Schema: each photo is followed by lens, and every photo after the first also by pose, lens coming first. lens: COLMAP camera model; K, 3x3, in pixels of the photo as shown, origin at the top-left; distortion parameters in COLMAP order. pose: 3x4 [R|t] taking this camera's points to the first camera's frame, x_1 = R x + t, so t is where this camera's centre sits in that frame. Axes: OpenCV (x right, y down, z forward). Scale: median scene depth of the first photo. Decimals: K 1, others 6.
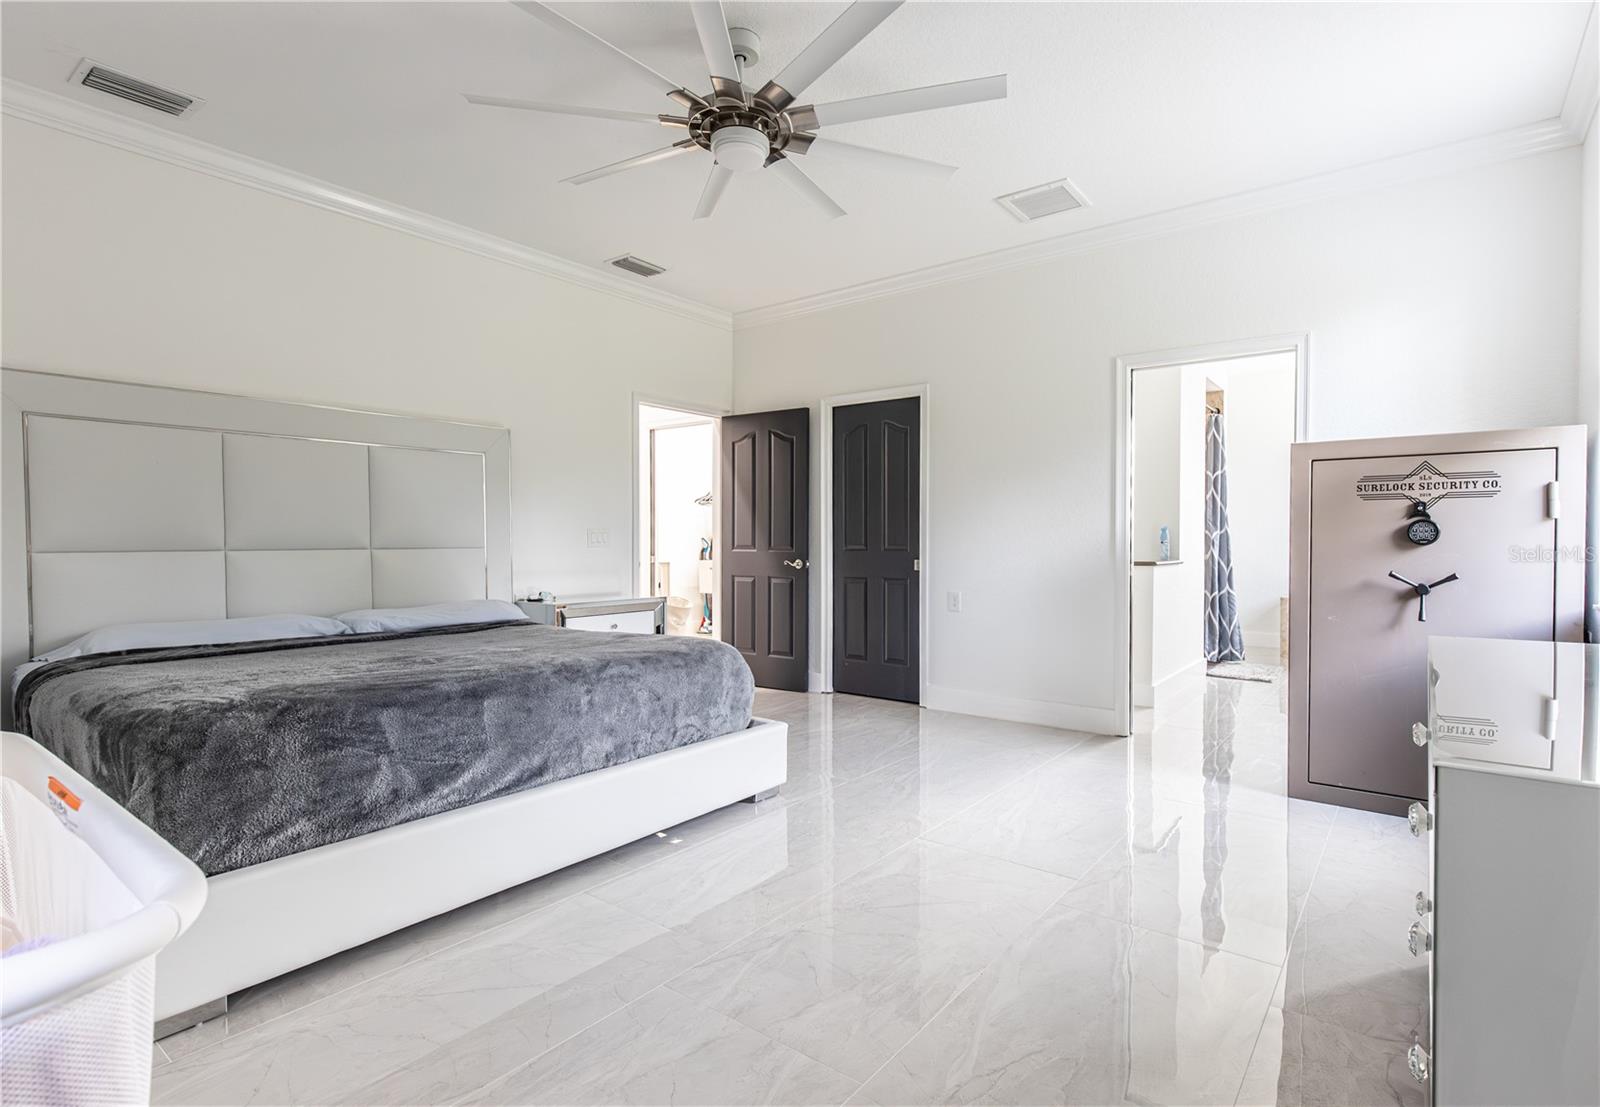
lens RADIAL K [[797.5, 0, 799.0], [0, 797.5, 556.0], [0, 0, 1]] dist [-0.000695, -0.000066]
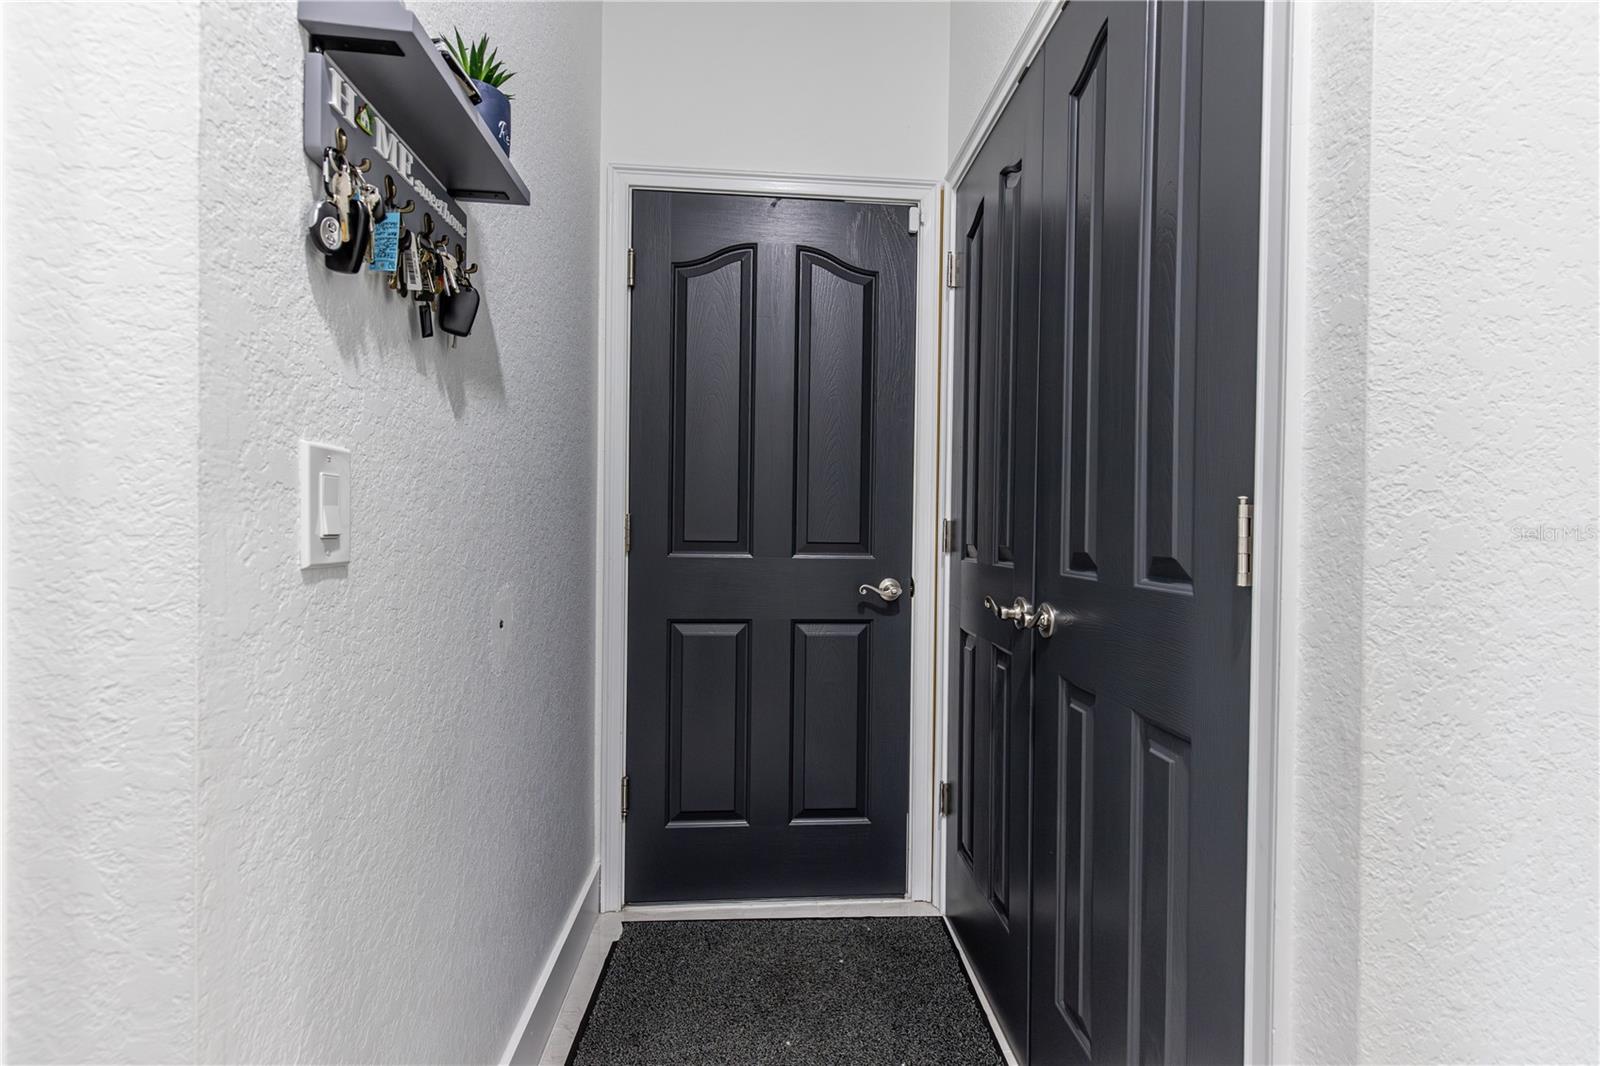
lens RADIAL K [[721.9, 0, 802.4], [0, 721.9, 532.4], [0, 0, 1]] dist [0.018860, -0.000052]
pose [[0.742133, 0.001688, 0.670250, -0.271686], [0.000976, 0.999993, -0.003599, -0.016253], [-0.670251, 0.003325, 0.742127, 0.721117]]
